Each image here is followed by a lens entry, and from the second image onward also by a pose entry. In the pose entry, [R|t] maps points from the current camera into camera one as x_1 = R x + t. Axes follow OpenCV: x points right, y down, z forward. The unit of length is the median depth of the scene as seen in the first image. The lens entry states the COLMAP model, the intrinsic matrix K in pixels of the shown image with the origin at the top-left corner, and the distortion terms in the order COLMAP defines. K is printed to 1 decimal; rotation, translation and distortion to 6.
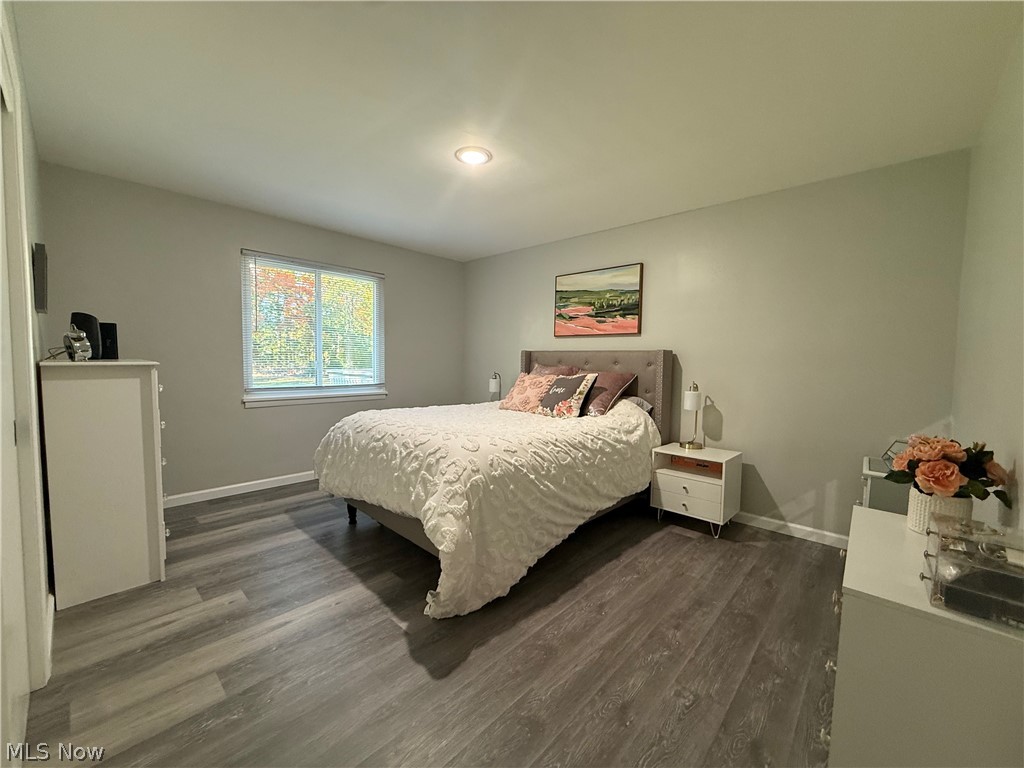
lens RADIAL K [[408.3, 0, 509.3], [0, 408.3, 384.5], [0, 0, 1]] dist [-0.000994, -0.000144]
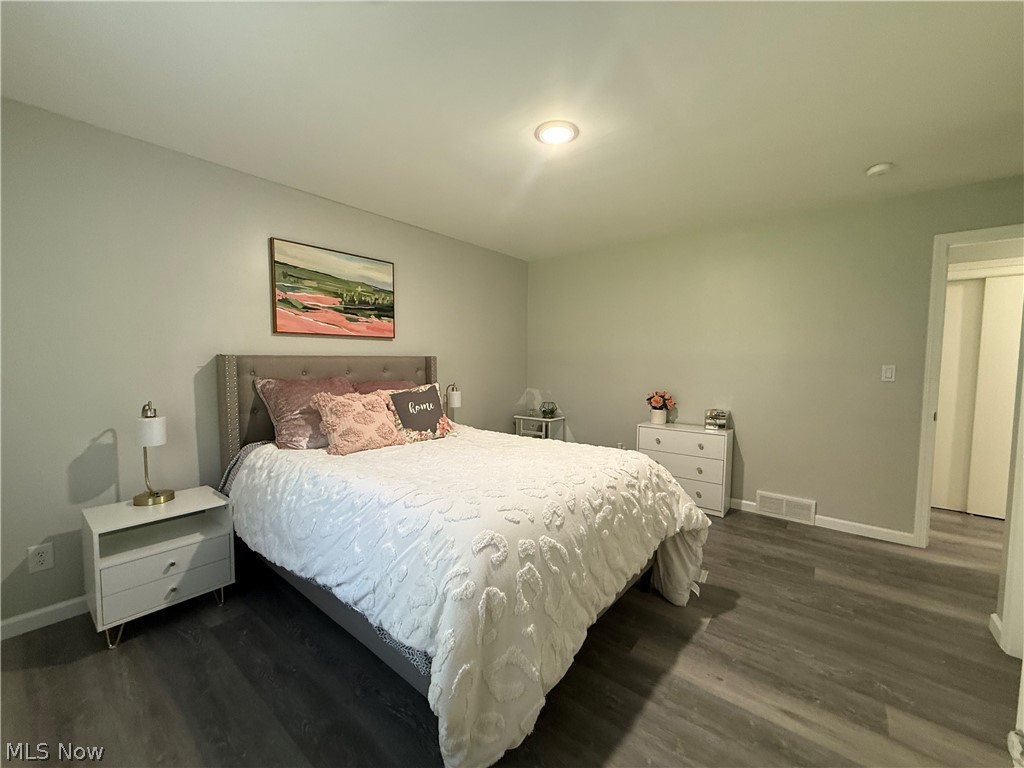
lens RADIAL K [[408.3, 0, 509.3], [0, 408.3, 384.5], [0, 0, 1]] dist [-0.000994, -0.000144]
pose [[-0.073371, -0.083747, 0.993782, -0.625385], [0.055392, 0.994588, 0.087905, -0.083153], [-0.995765, 0.061497, -0.068335, 0.777346]]
